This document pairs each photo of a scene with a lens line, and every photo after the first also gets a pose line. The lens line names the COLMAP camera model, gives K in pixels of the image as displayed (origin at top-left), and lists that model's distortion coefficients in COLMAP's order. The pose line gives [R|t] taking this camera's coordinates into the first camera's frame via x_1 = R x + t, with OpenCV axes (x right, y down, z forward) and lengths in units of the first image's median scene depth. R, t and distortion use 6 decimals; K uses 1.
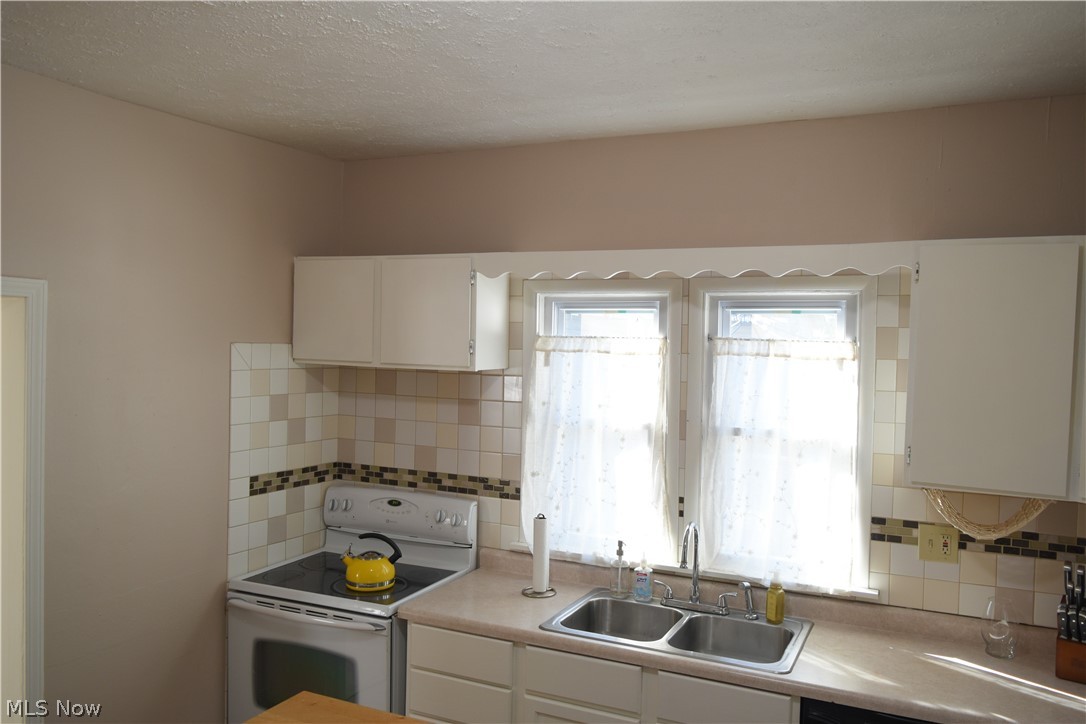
lens RADIAL K [[843.6, 0, 543.0], [0, 843.6, 362.0], [0, 0, 1]] dist [-0.002690, -0.002058]
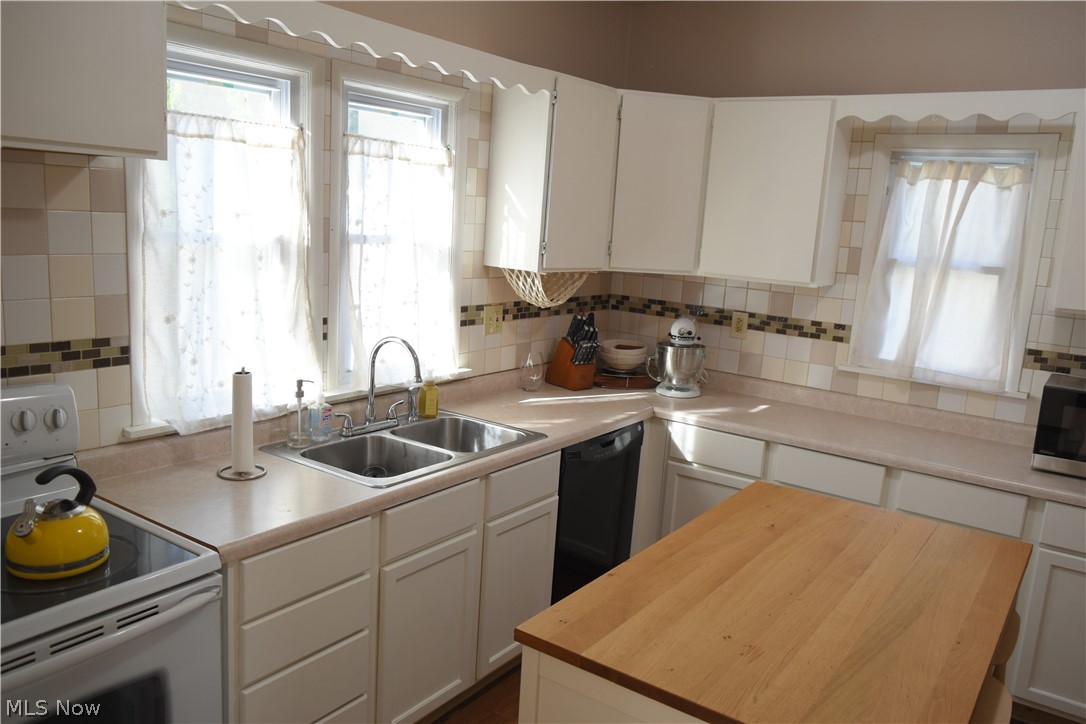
lens RADIAL K [[843.6, 0, 543.0], [0, 843.6, 362.0], [0, 0, 1]] dist [-0.002690, -0.002058]
pose [[0.177624, -0.187180, 0.966133, -0.653556], [-0.036101, 0.979844, 0.196473, 0.024083], [-0.983436, -0.069777, 0.167287, 0.624955]]
